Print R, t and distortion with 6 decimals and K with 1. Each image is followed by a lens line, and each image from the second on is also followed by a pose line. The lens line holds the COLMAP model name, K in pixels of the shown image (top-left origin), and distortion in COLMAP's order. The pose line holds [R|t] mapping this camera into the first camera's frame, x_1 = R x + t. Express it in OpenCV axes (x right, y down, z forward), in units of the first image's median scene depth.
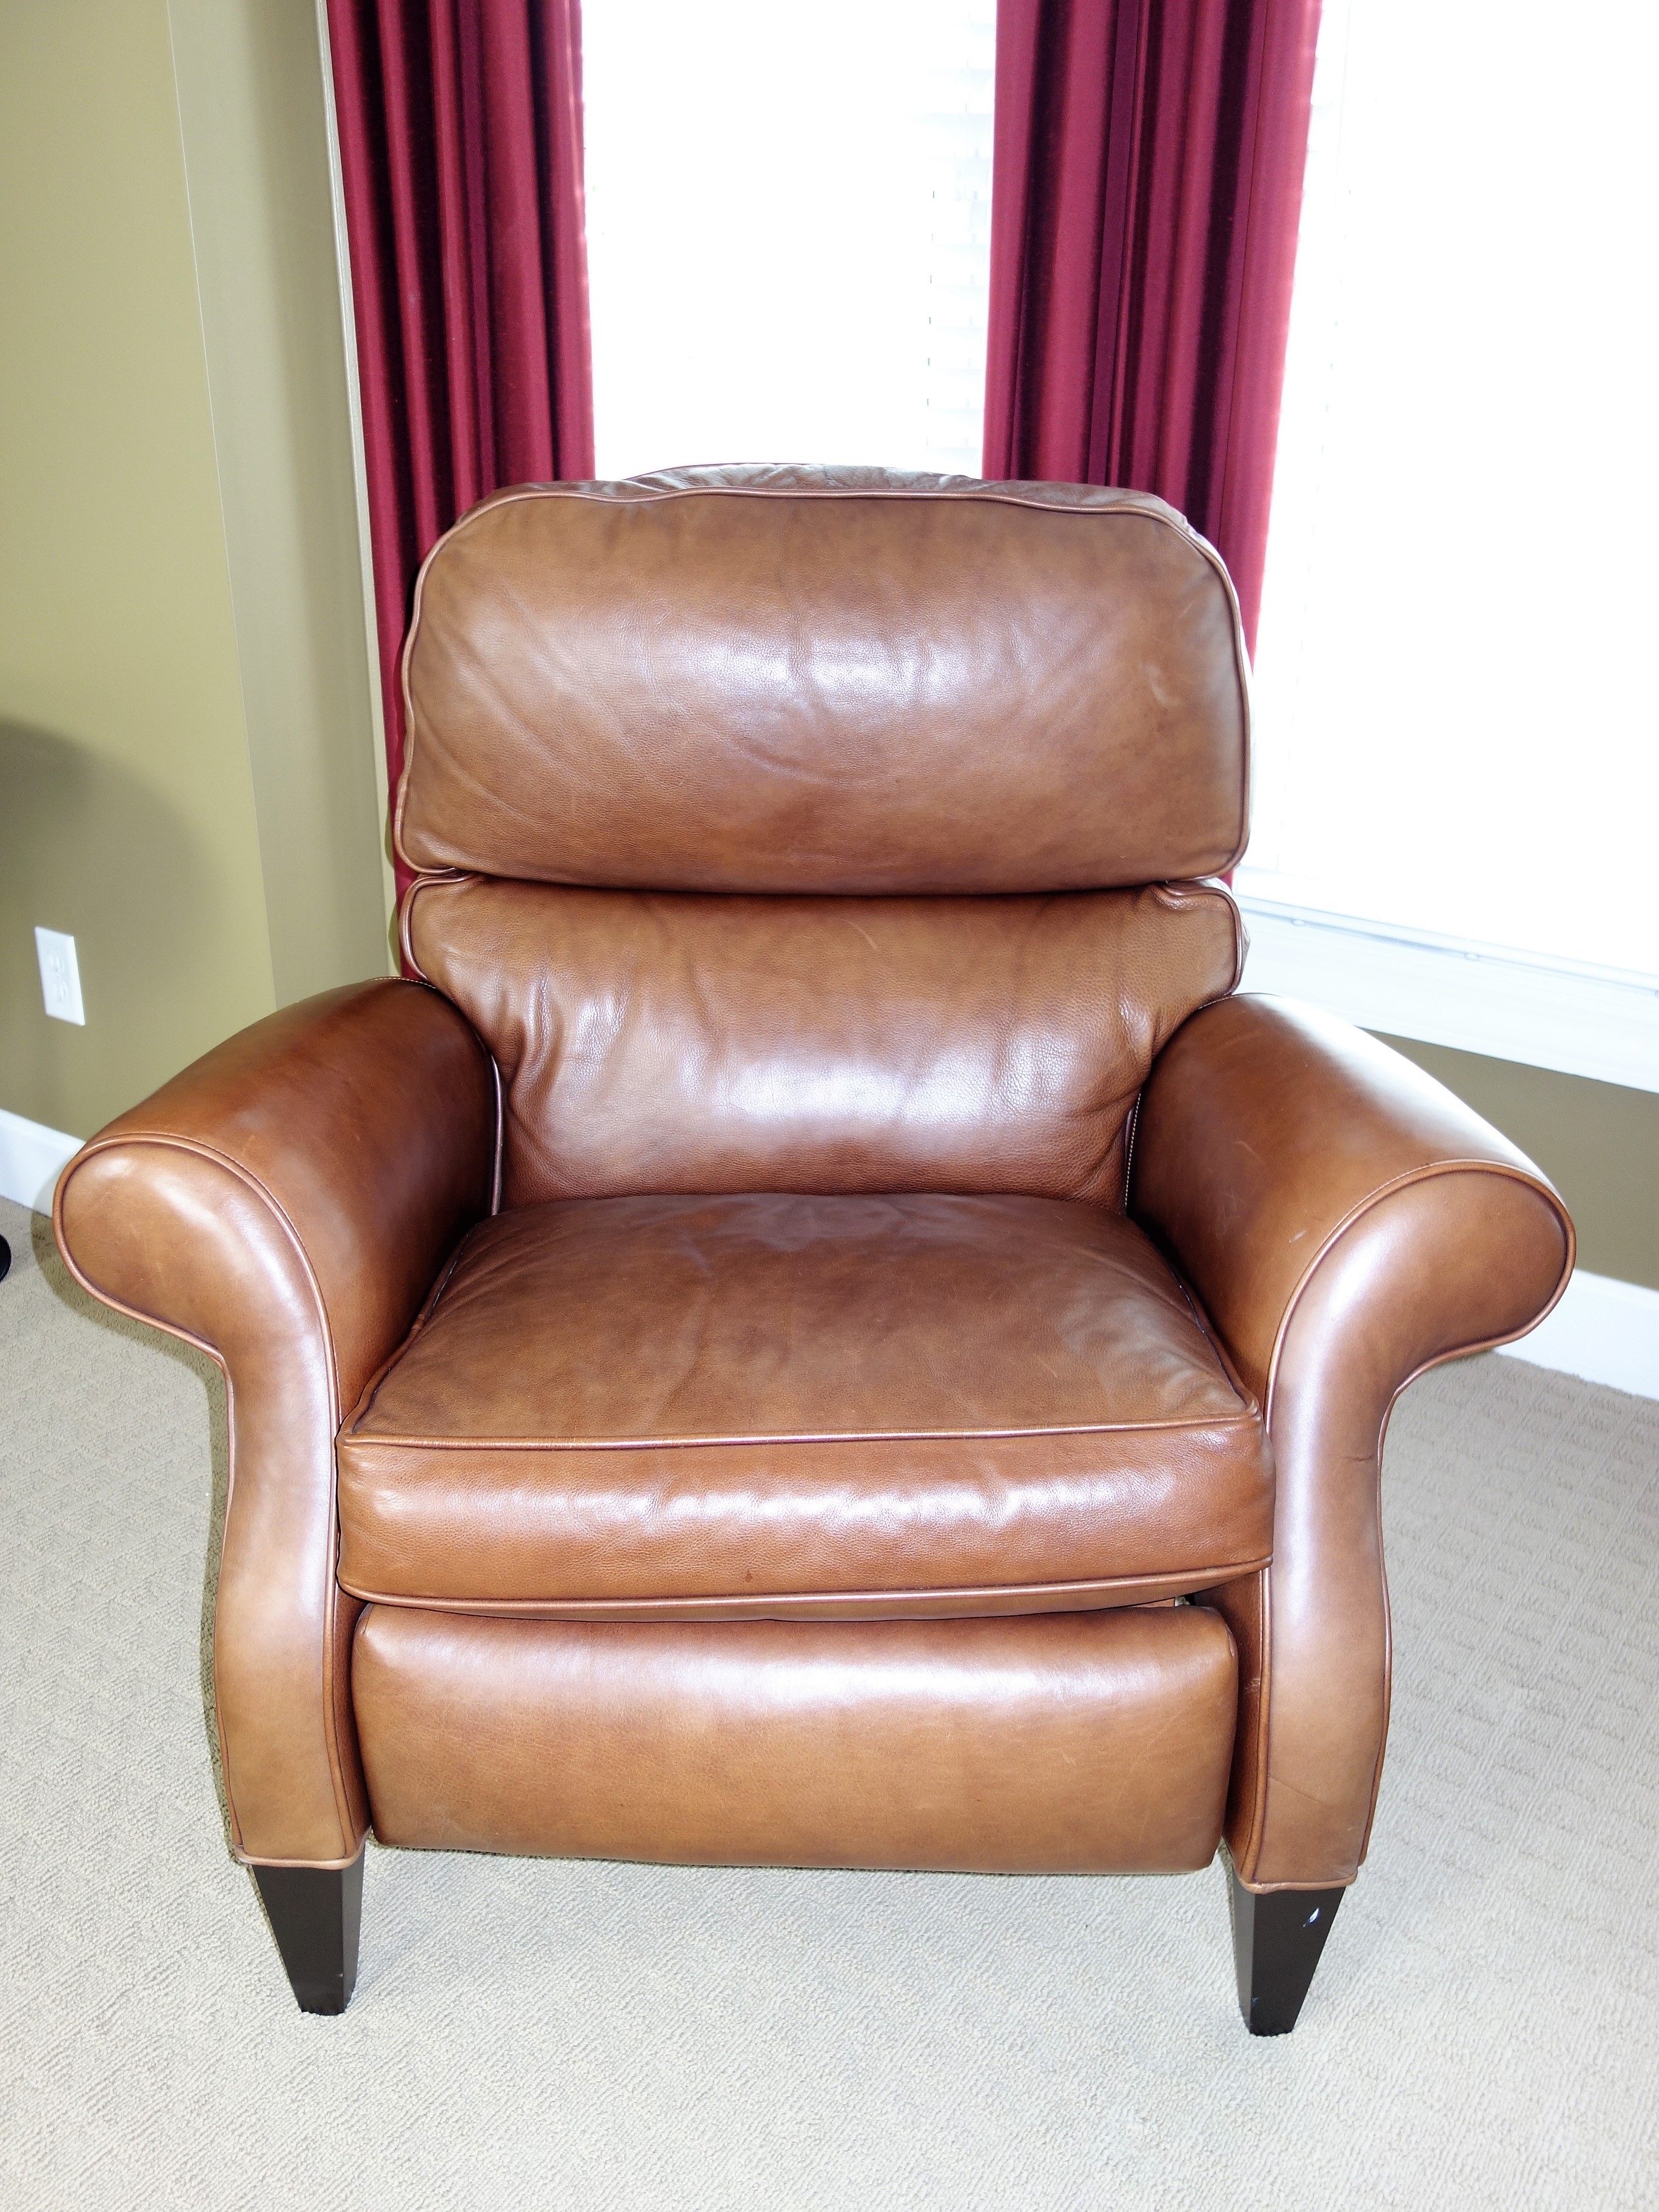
lens RADIAL K [[1950.2, 0, 829.5], [0, 1950.2, 1106.0], [0, 0, 1]] dist [0.010261, -0.009651]
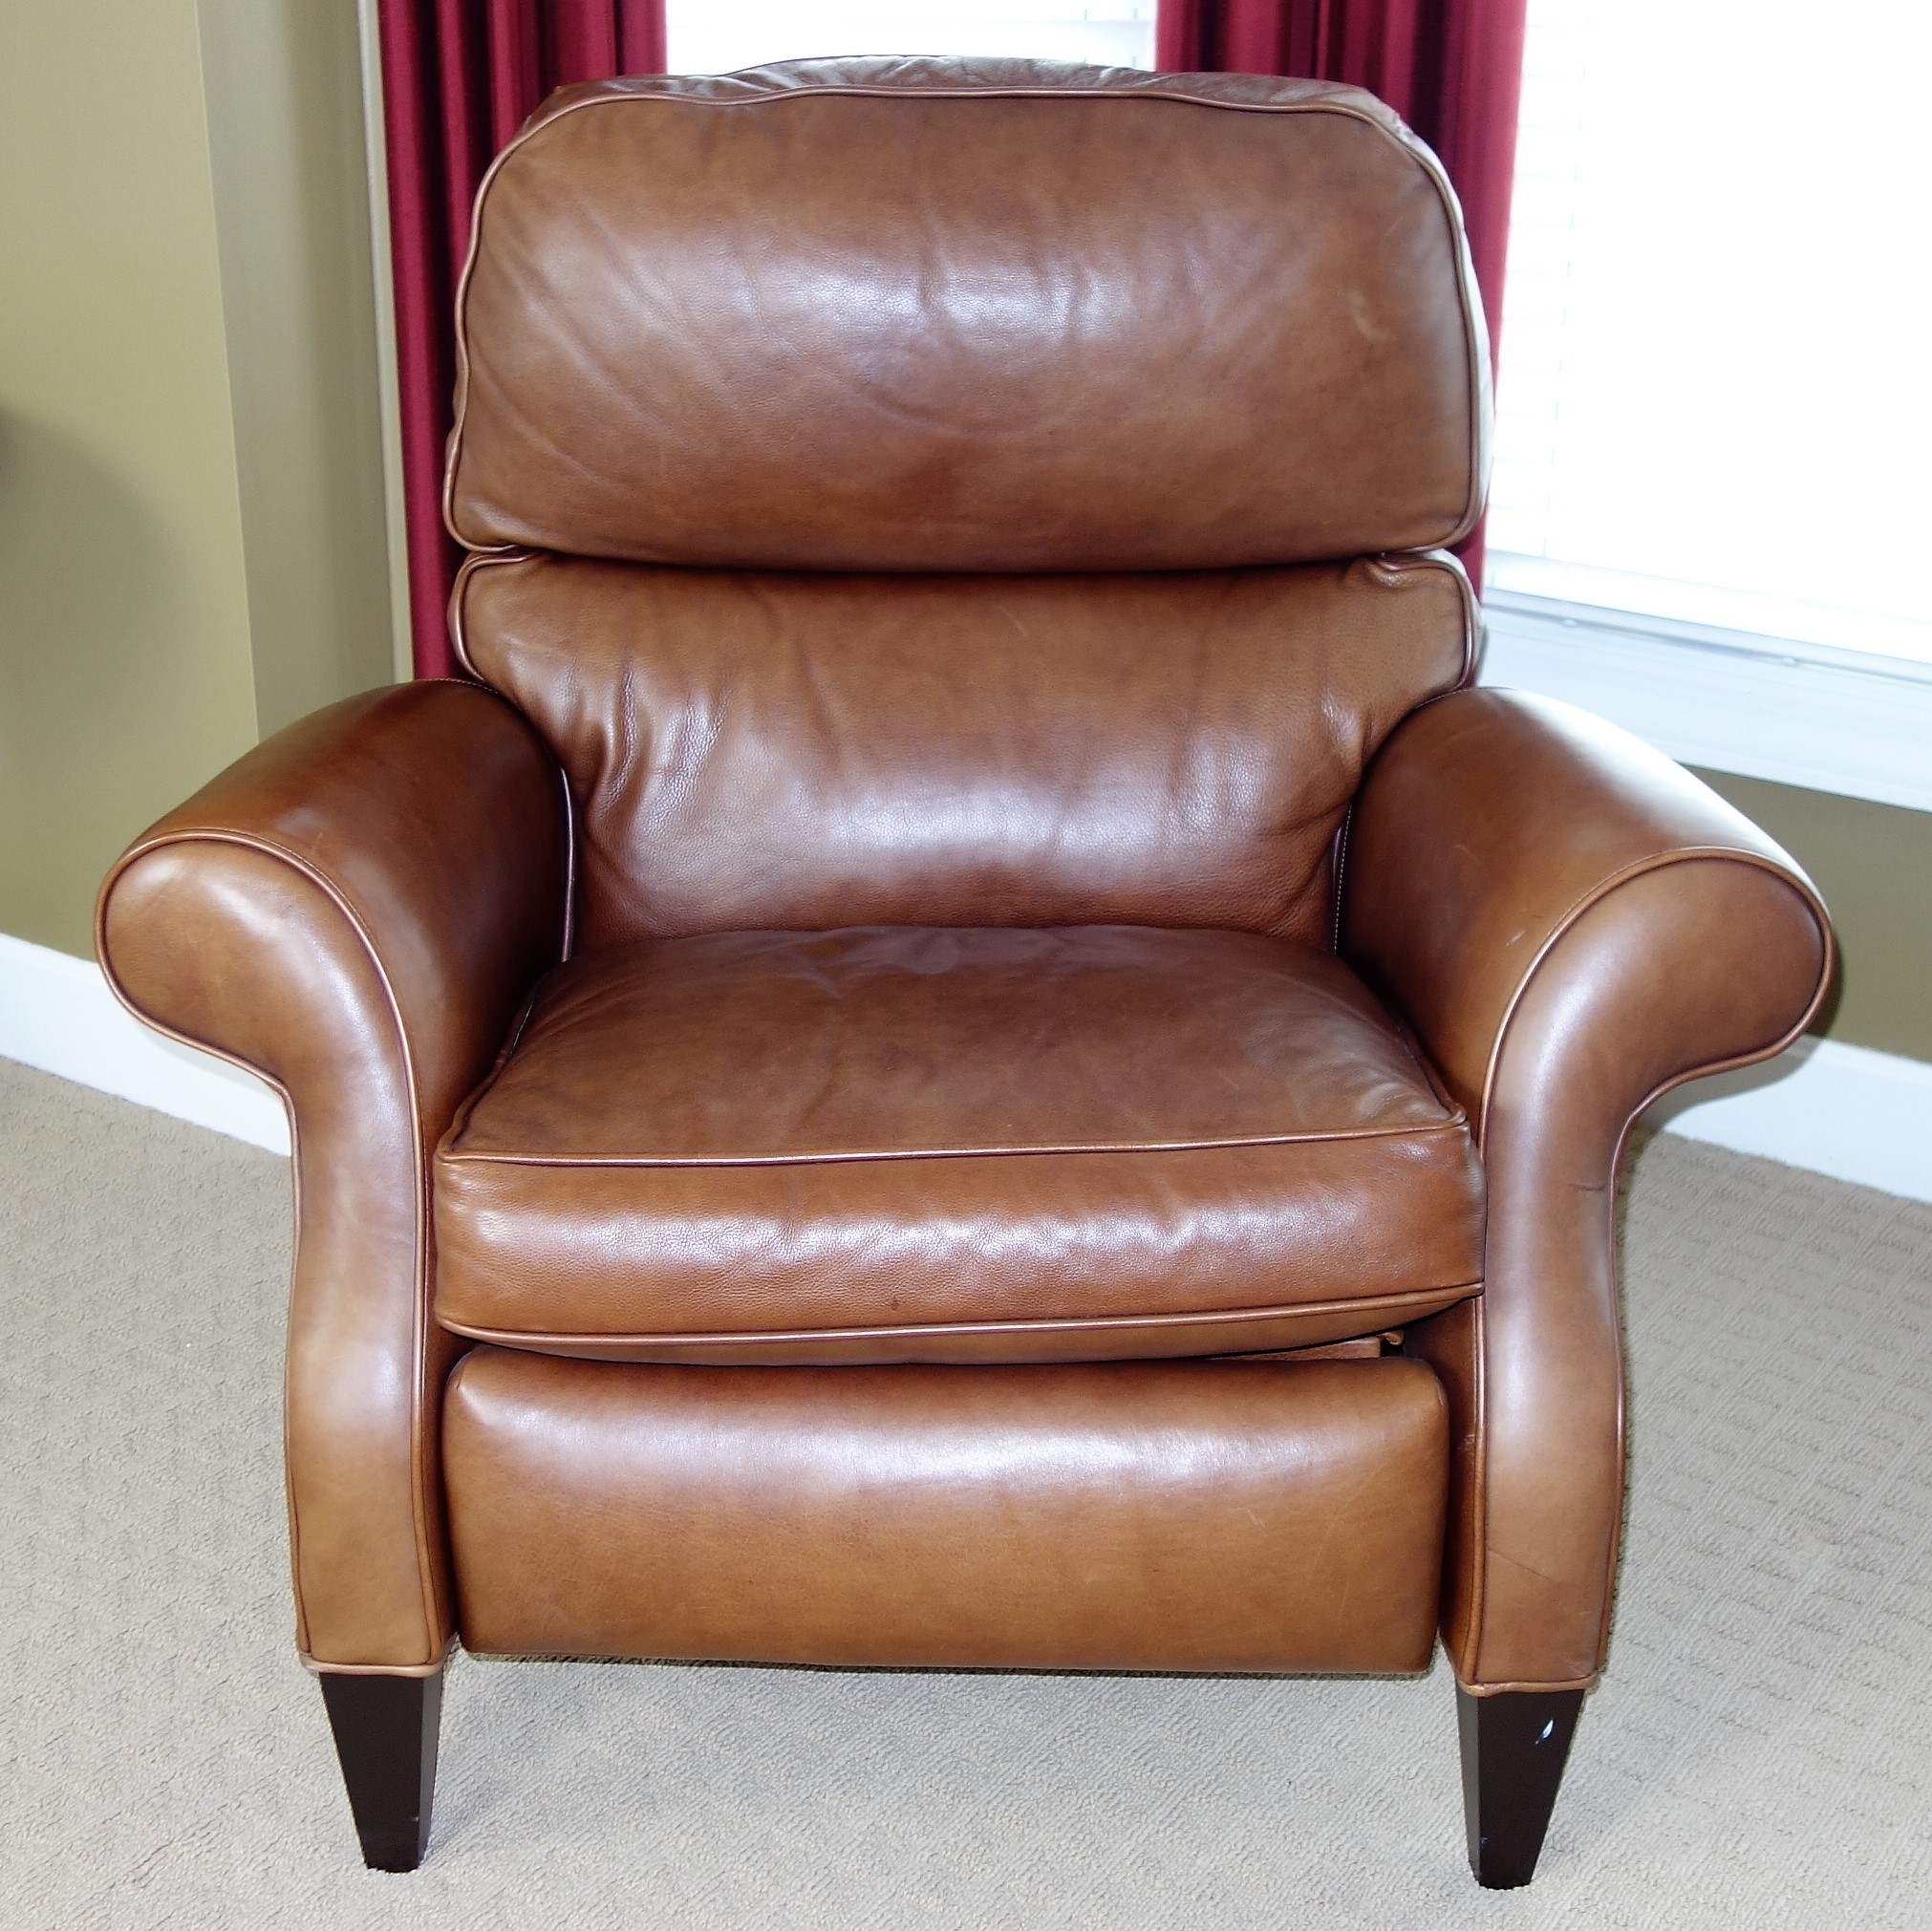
lens RADIAL K [[3124.9, 0, 921.1], [0, 3124.9, 929.2], [0, 0, 1]] dist [0.008706, -0.007531]
pose [[0.999943, -0.008627, -0.006313, -0.014580], [0.008458, 0.999618, -0.026307, 0.082015], [0.006537, 0.026252, 0.999634, -0.337749]]
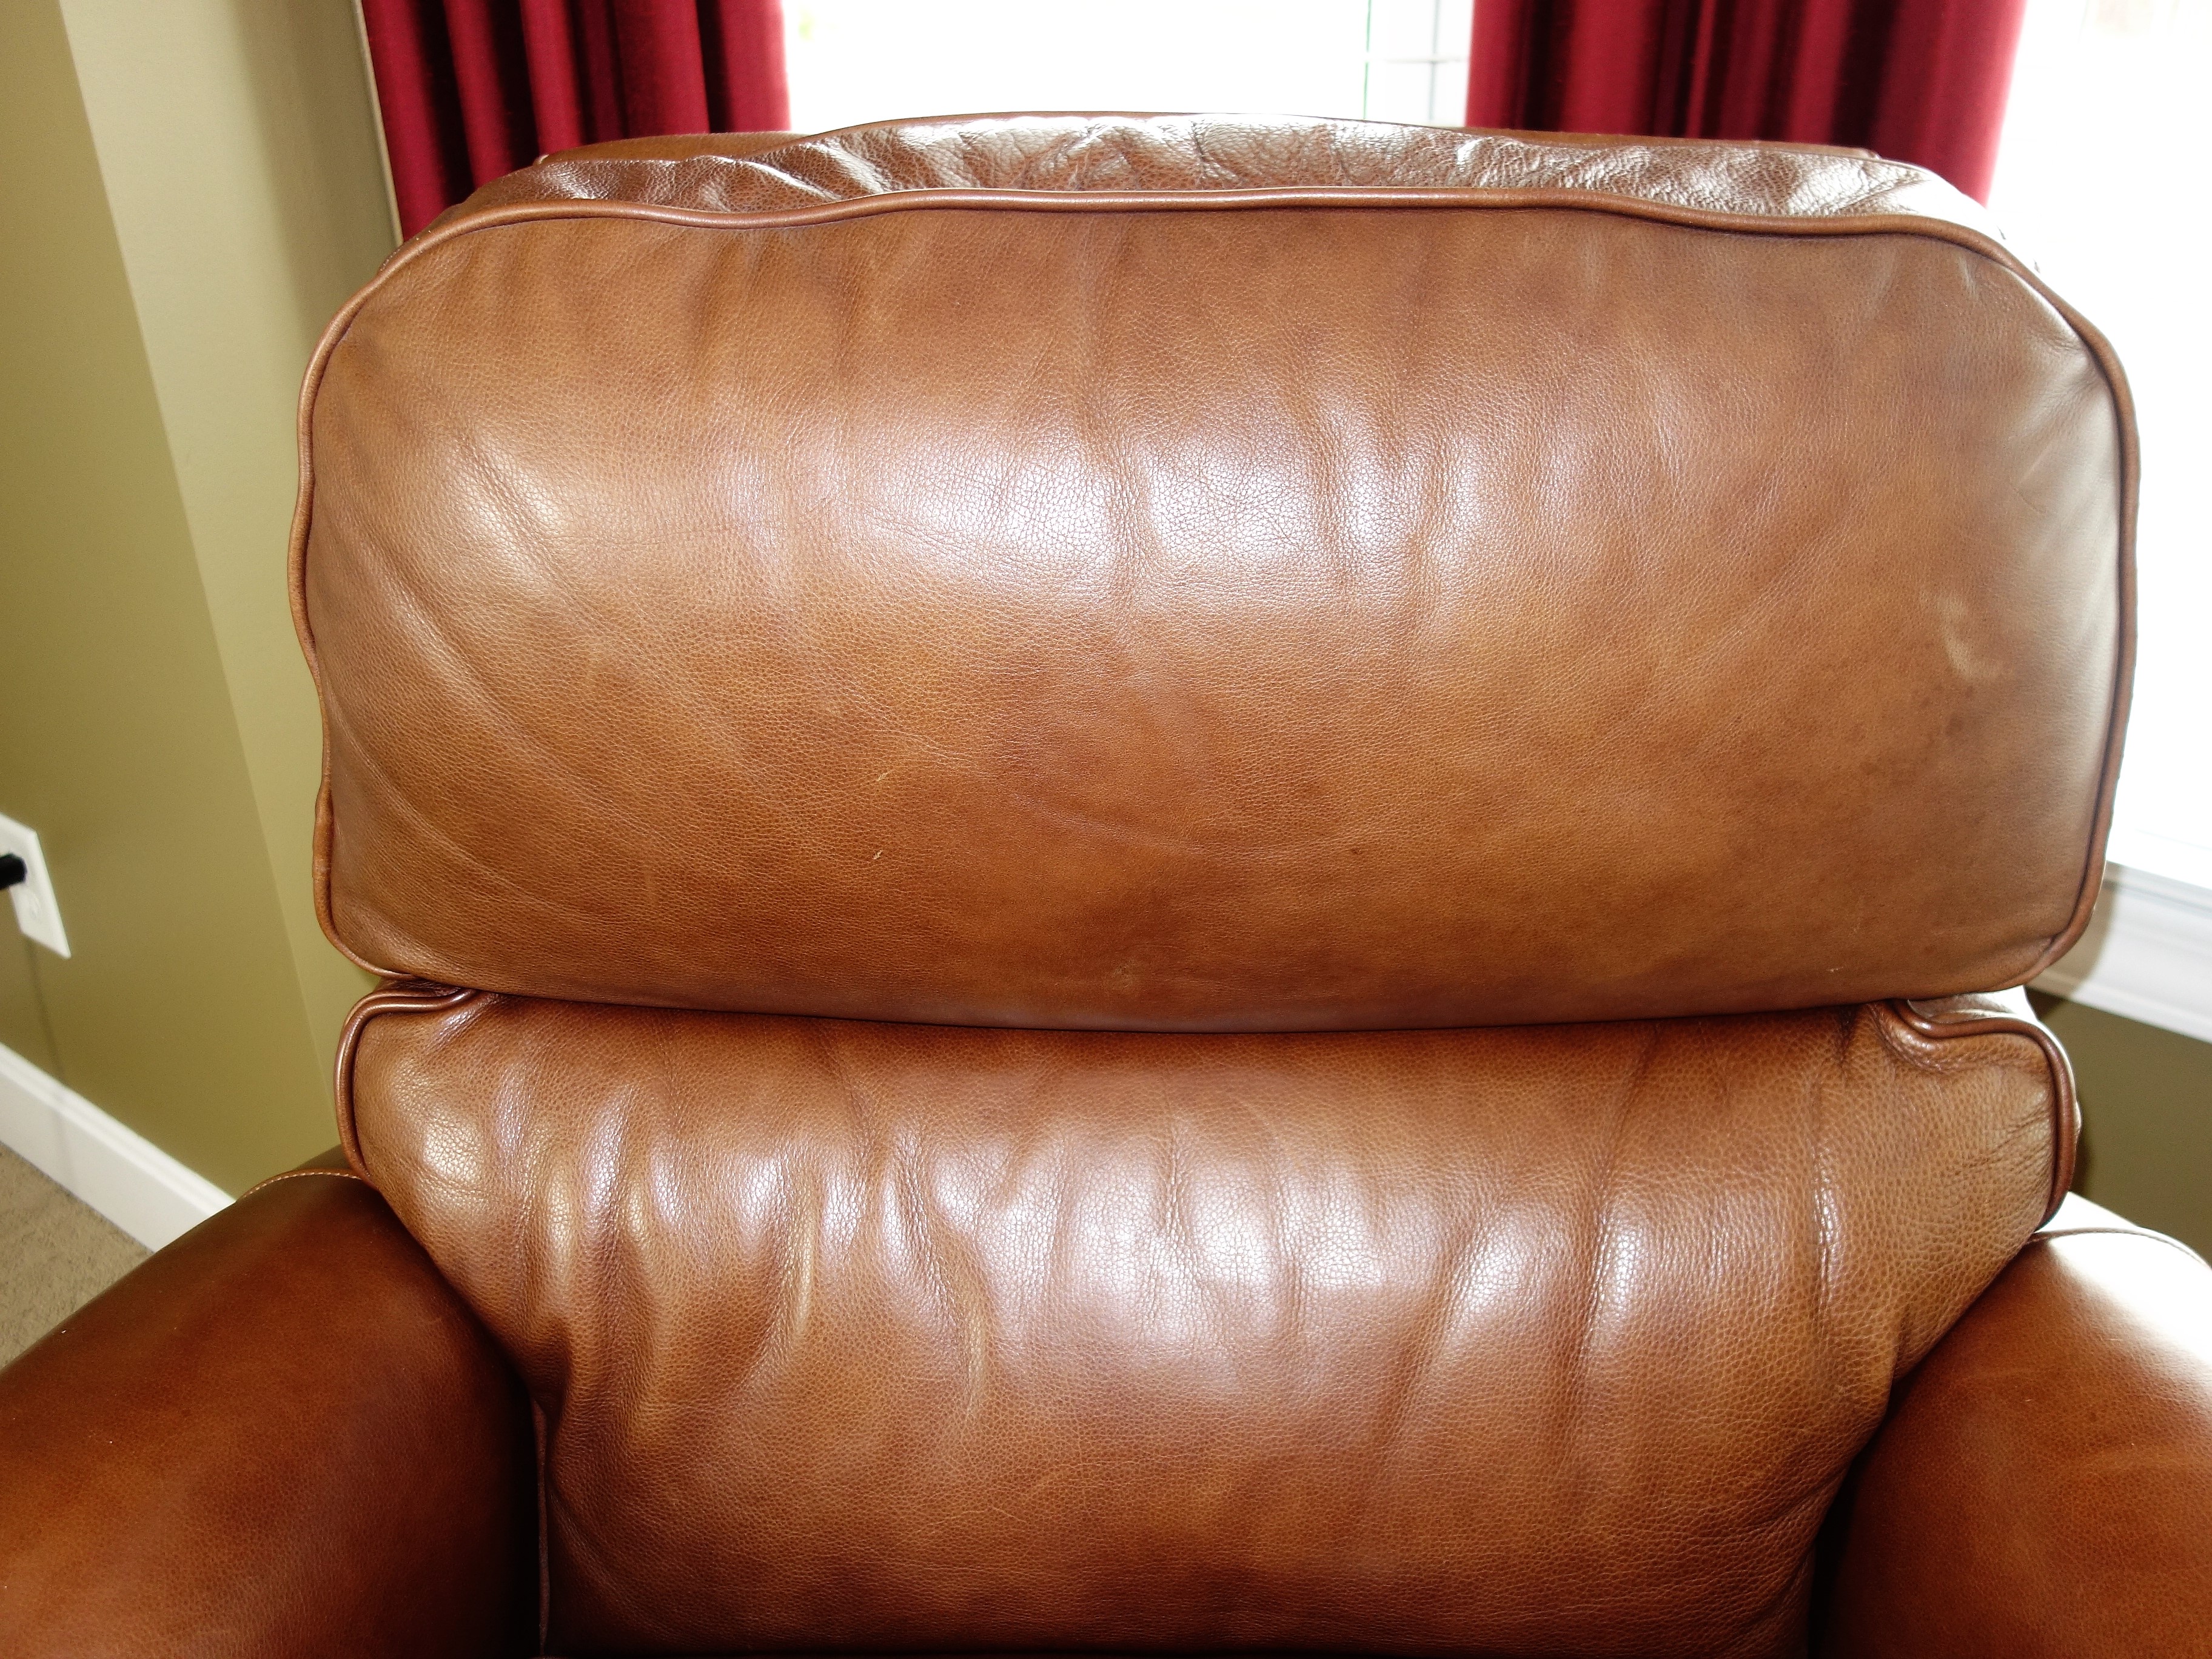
lens RADIAL K [[1950.2, 0, 1106.0], [0, 1950.2, 829.5], [0, 0, 1]] dist [0.010261, -0.009651]
pose [[0.998990, -0.000429, -0.044922, -0.002606], [0.004460, 0.995961, 0.089676, -0.215345], [0.044703, -0.089785, 0.994957, 0.559723]]
